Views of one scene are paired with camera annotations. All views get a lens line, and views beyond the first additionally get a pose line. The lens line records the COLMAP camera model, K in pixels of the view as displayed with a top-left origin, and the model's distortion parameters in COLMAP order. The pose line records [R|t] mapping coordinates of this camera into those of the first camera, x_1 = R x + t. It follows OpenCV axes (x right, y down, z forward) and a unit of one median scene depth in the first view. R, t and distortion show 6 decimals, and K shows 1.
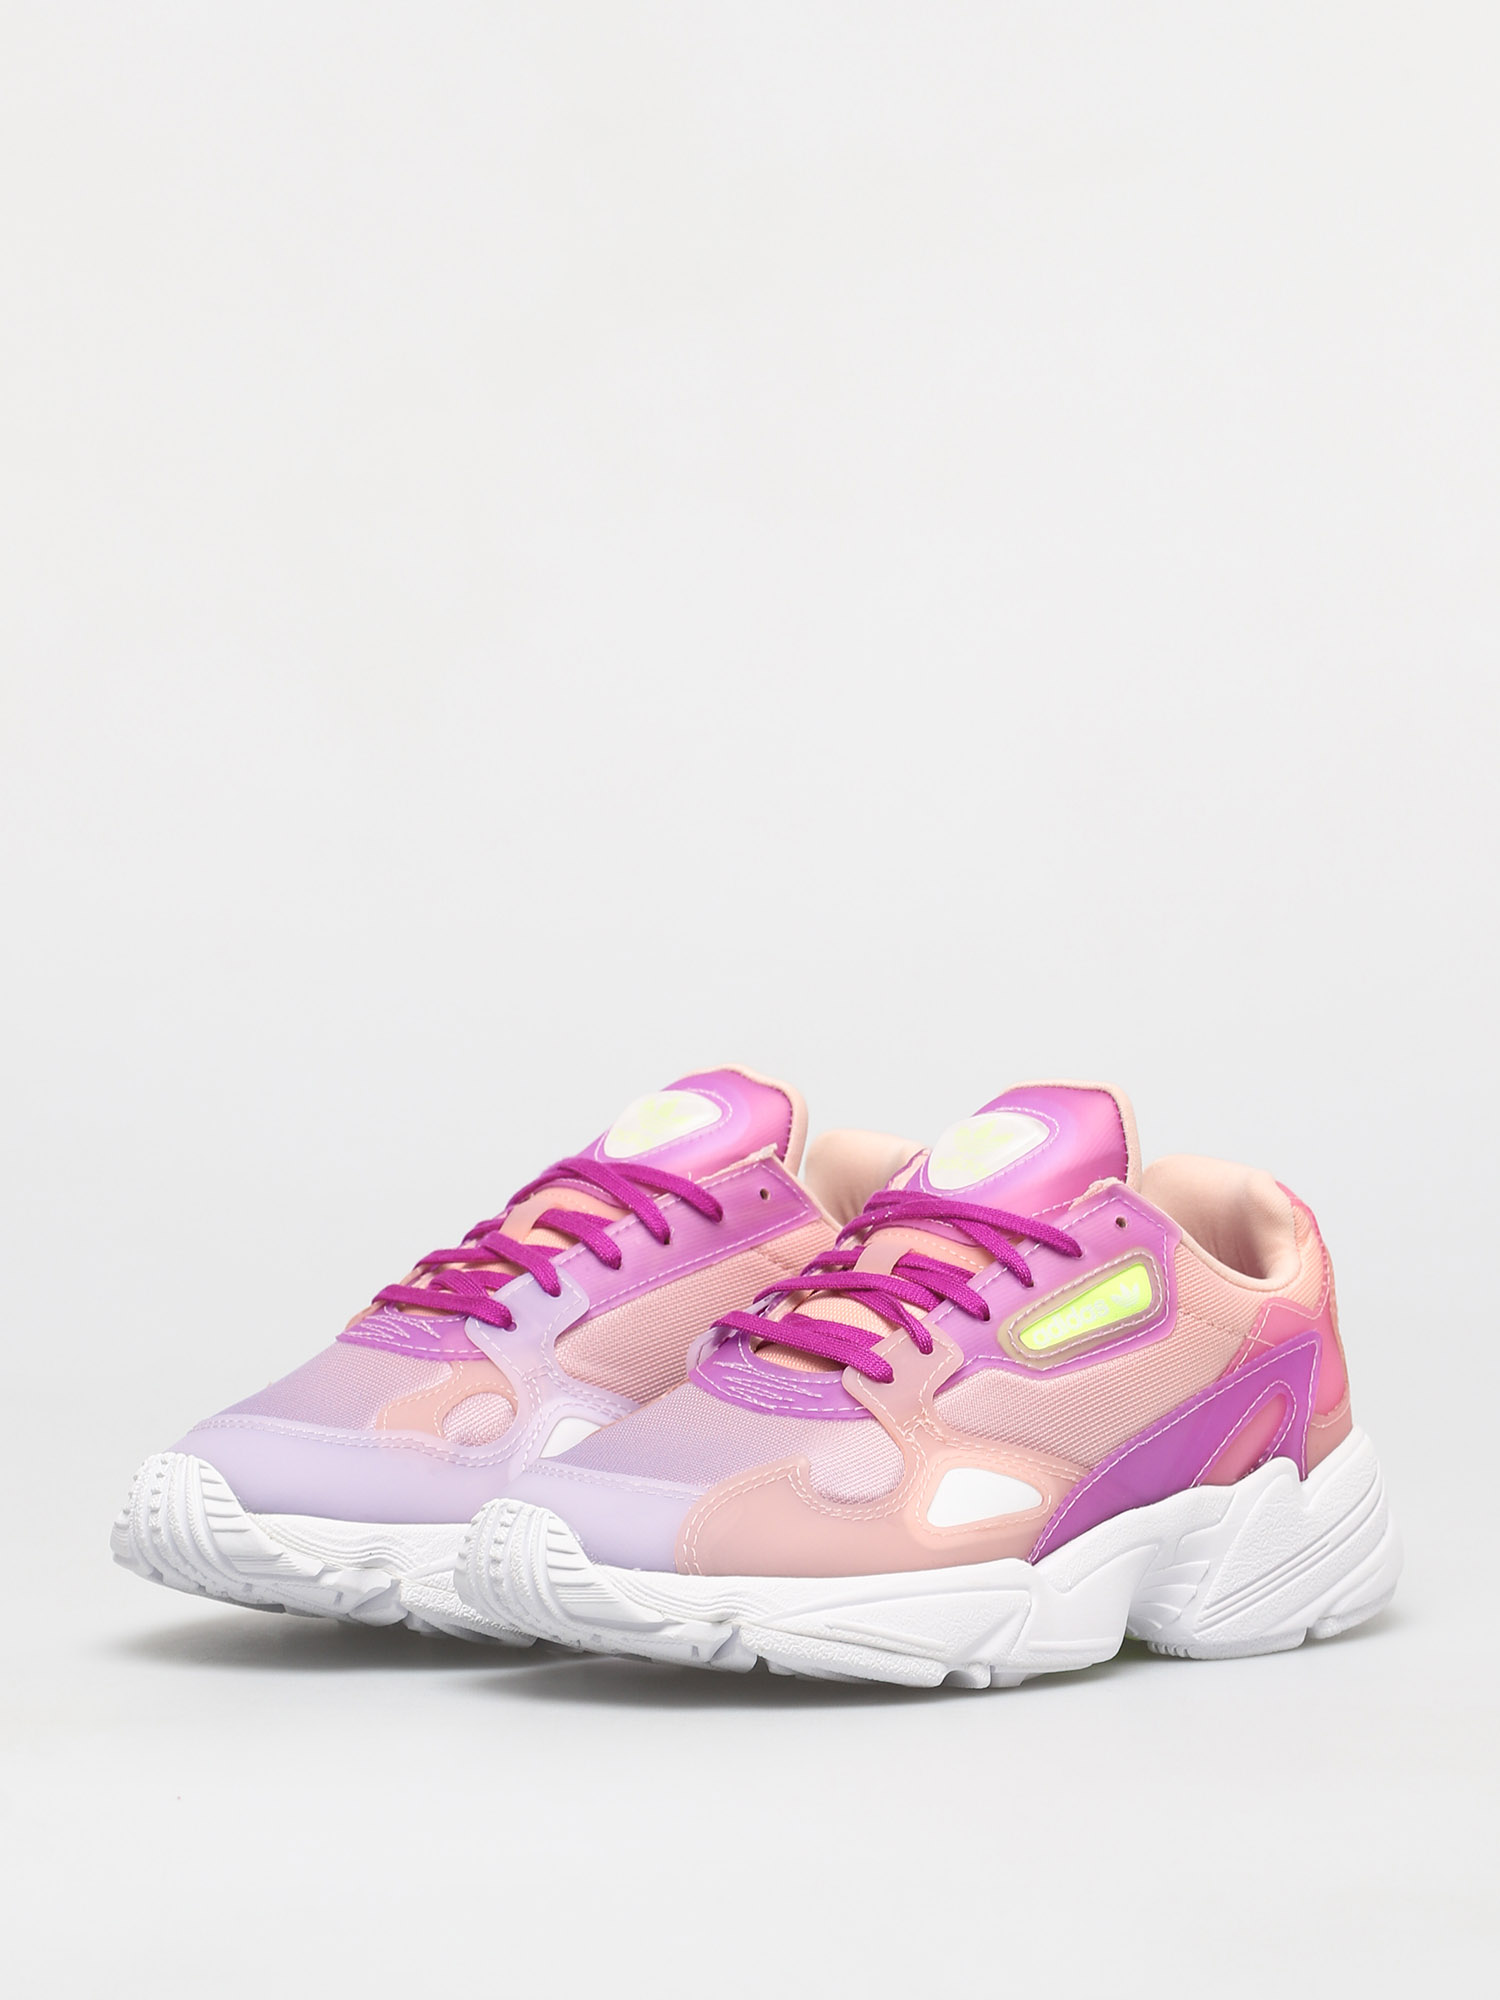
lens RADIAL K [[6516.1, 0, 750.0], [0, 6516.1, 1000.0], [0, 0, 1]] dist [-0.331621, -0.066164]
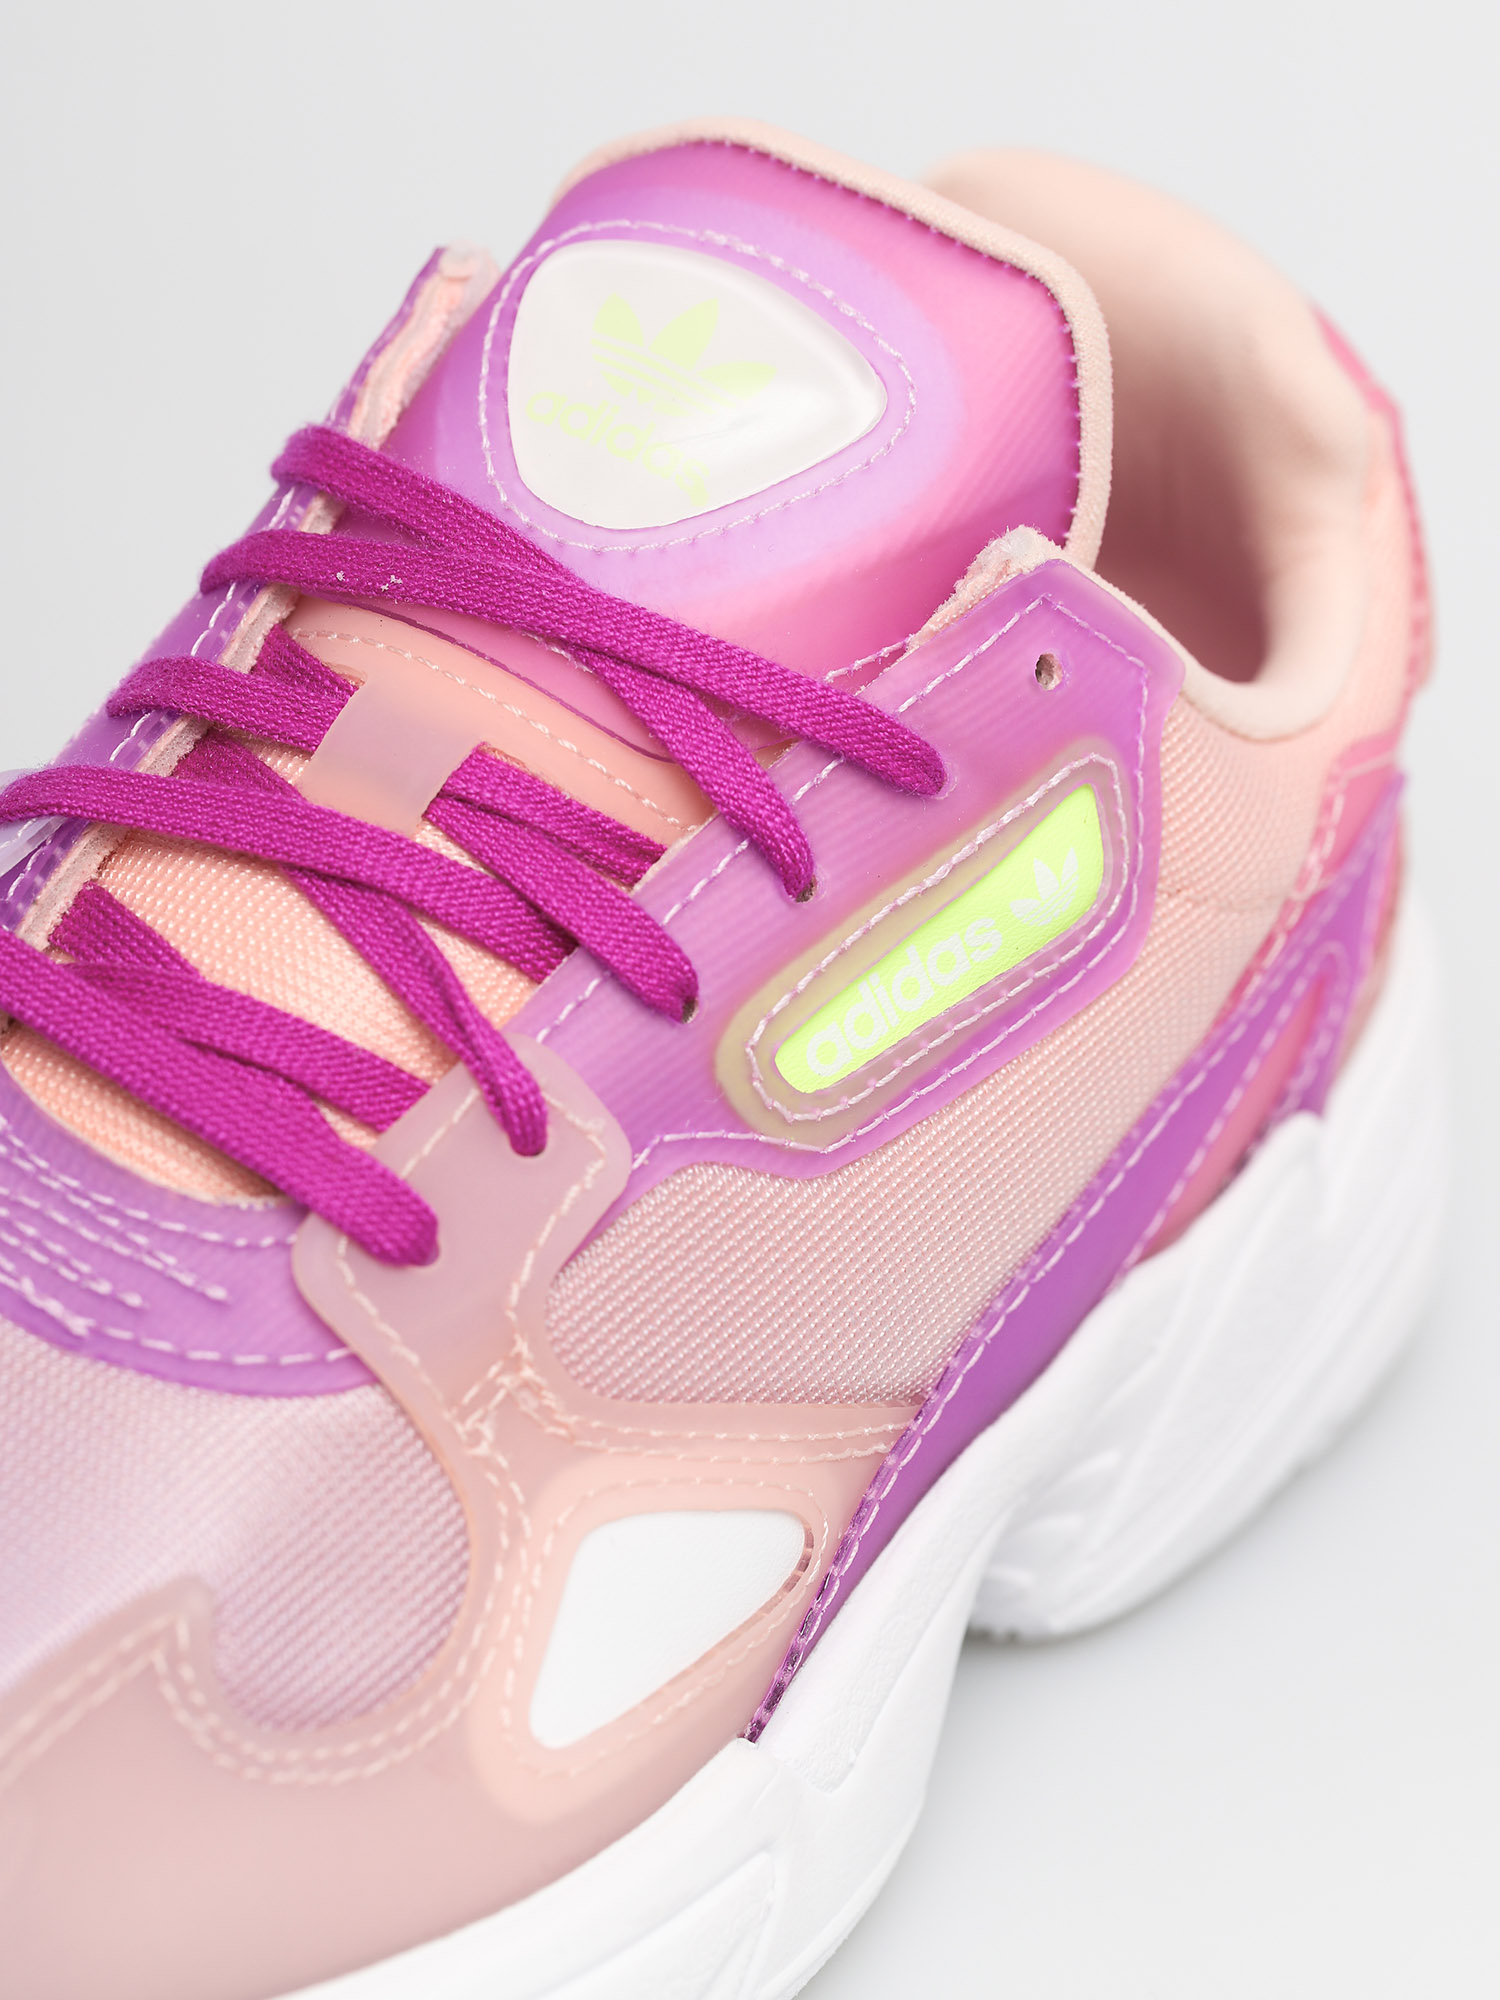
lens RADIAL K [[6516.1, 0, 750.0], [0, 6516.1, 1000.0], [0, 0, 1]] dist [-0.331621, -0.066164]
pose [[0.964953, 0.031486, 0.260528, -0.050298], [-0.145584, 0.890223, 0.431635, -0.100649], [-0.218338, -0.454436, 0.863607, 0.697266]]
